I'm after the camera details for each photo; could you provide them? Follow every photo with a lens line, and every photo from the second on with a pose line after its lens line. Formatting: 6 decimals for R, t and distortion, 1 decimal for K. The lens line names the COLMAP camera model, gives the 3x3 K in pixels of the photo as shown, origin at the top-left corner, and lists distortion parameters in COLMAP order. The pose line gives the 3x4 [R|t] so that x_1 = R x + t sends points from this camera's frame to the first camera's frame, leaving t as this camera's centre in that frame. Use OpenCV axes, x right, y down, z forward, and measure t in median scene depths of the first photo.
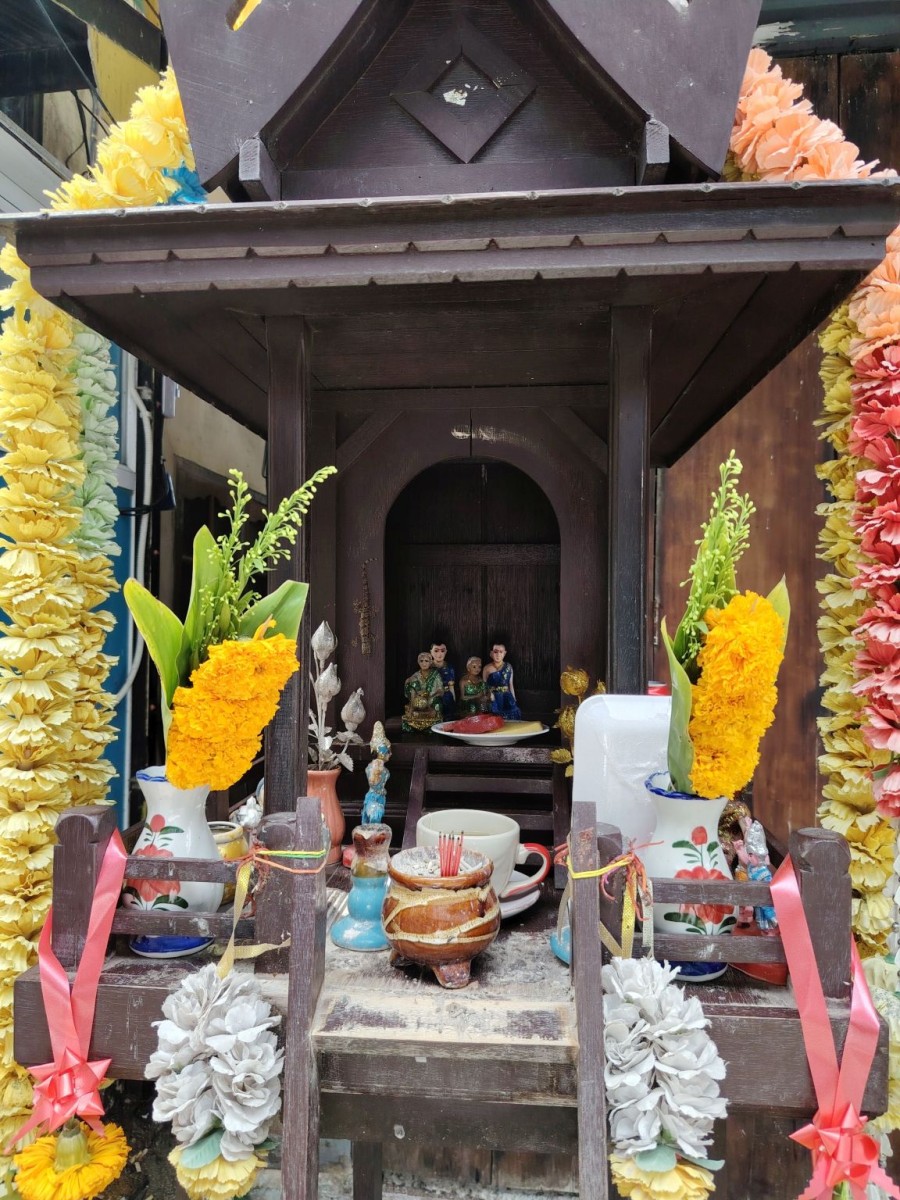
lens RADIAL K [[858.8, 0, 450.0], [0, 858.8, 600.0], [0, 0, 1]] dist [0.060678, -0.078013]
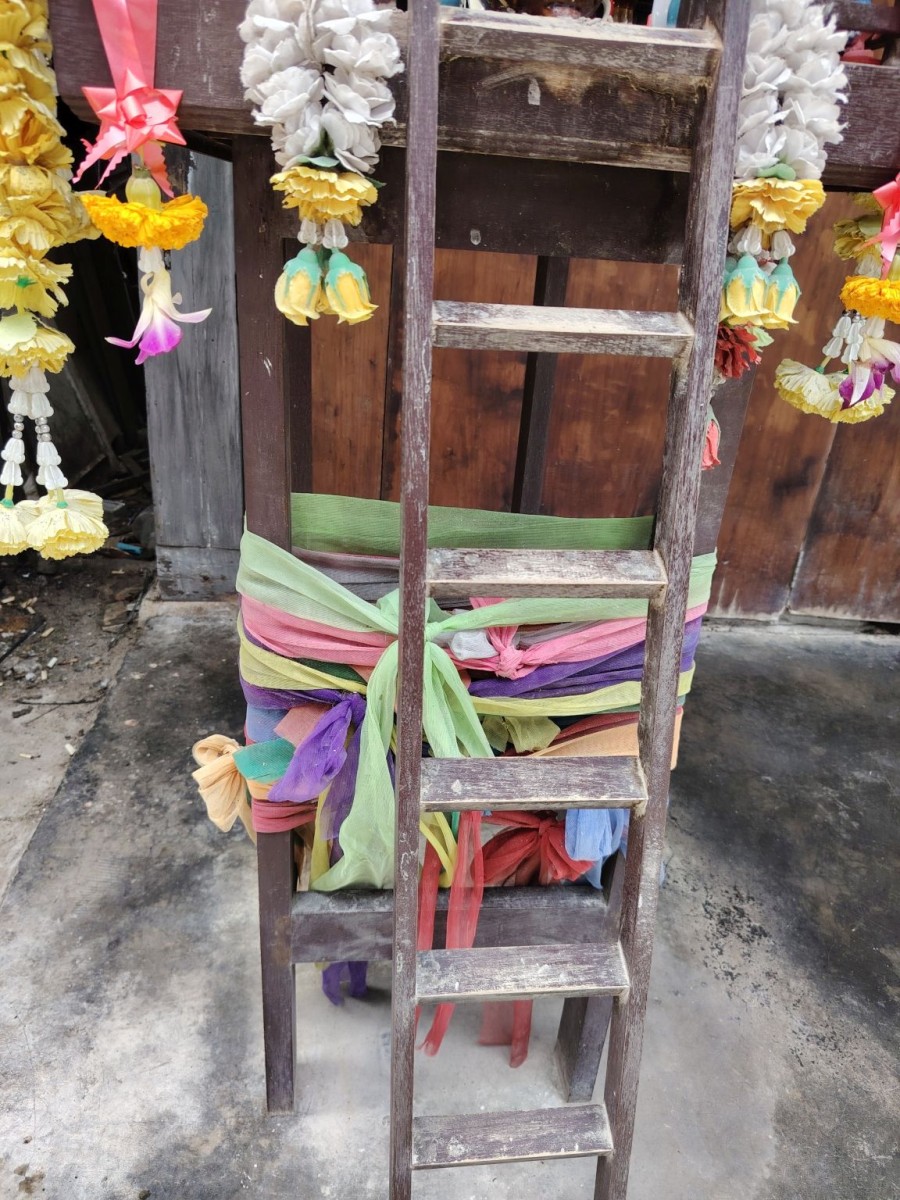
lens RADIAL K [[858.8, 0, 450.0], [0, 858.8, 600.0], [0, 0, 1]] dist [0.060678, -0.078013]
pose [[0.977151, -0.030127, 0.210402, -0.319358], [-0.065797, 0.898403, 0.434215, 0.580249], [-0.202108, -0.438138, 0.875893, -0.039408]]
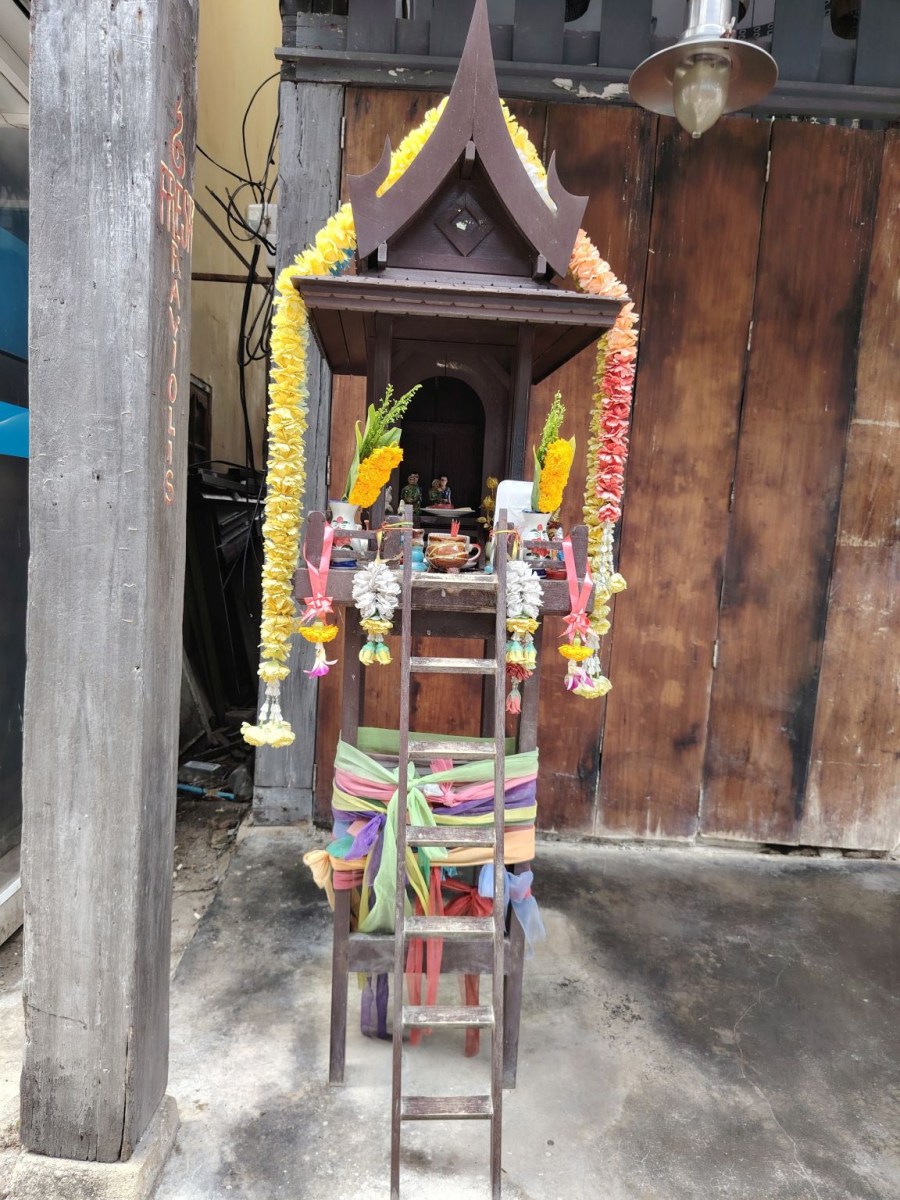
lens RADIAL K [[833.6, 0, 453.5], [0, 833.6, 626.7], [0, 0, 1]] dist [0.084367, -0.148287]
pose [[0.984743, 0.020696, 0.172780, -0.462321], [-0.047538, 0.987129, 0.152700, 0.188613], [-0.167395, -0.158584, 0.973052, -1.686442]]
